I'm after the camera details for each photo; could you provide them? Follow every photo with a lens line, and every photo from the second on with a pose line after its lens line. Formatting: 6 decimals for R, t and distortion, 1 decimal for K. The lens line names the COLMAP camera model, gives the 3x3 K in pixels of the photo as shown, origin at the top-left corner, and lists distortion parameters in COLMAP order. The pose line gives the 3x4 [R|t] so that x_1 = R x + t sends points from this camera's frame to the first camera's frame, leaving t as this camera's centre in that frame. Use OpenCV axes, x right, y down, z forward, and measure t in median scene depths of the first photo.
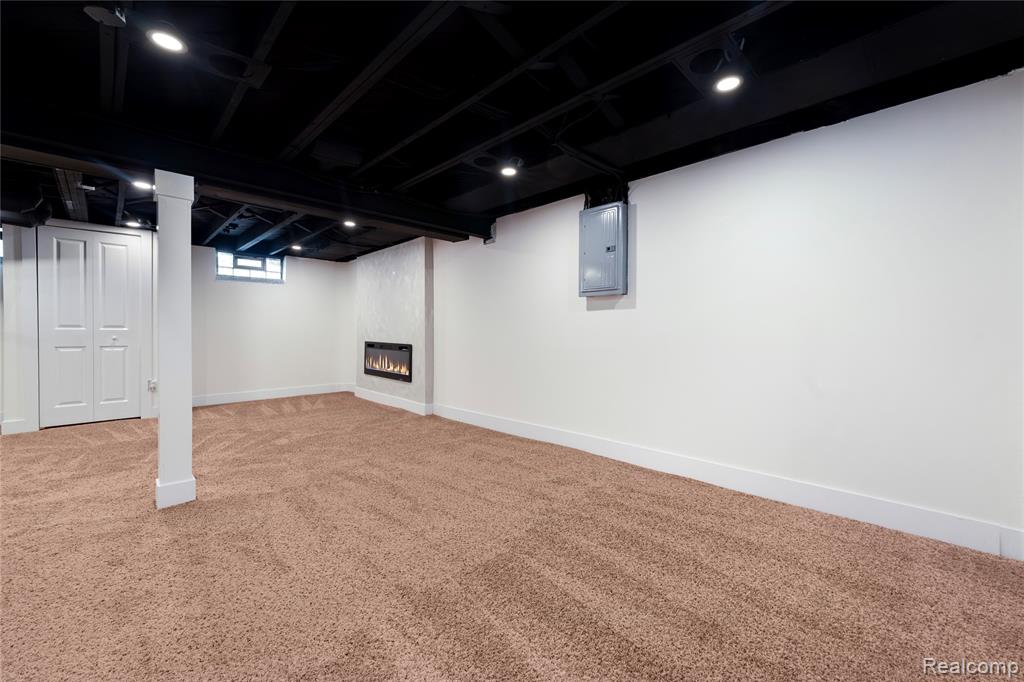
lens RADIAL K [[414.9, 0, 512.2], [0, 414.9, 333.9], [0, 0, 1]] dist [0.000334, -0.001241]
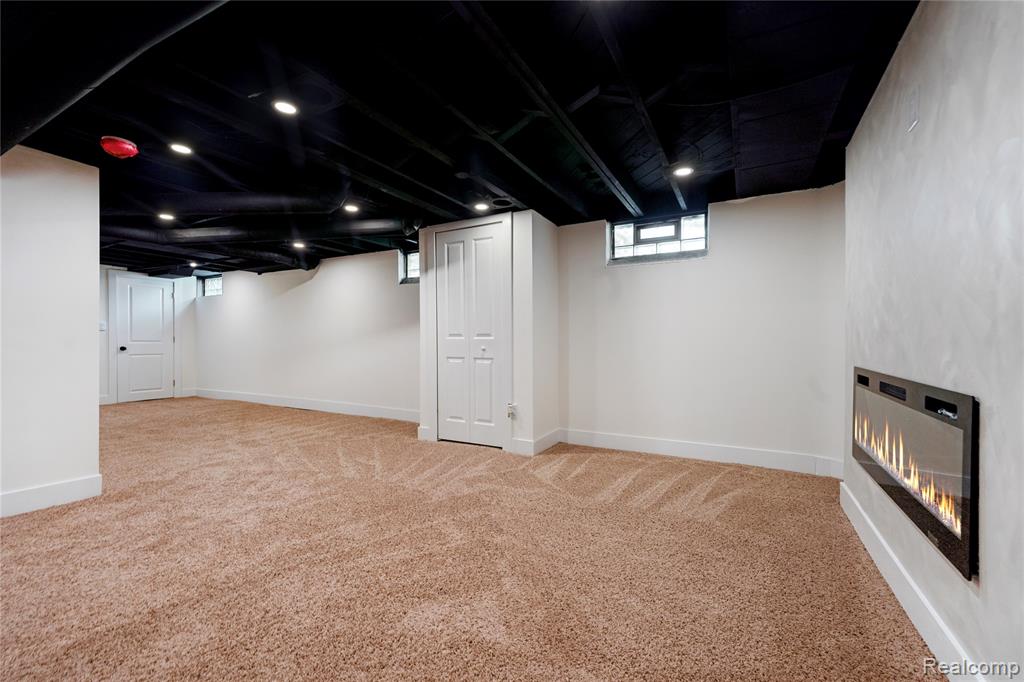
lens RADIAL K [[414.9, 0, 516.6], [0, 414.9, 337.4], [0, 0, 1]] dist [0.000334, -0.001241]
pose [[0.301264, -0.012127, -0.953464, -0.111461], [-0.003399, 0.999899, -0.013792, -0.001128], [0.953535, 0.007395, 0.301192, 0.702336]]
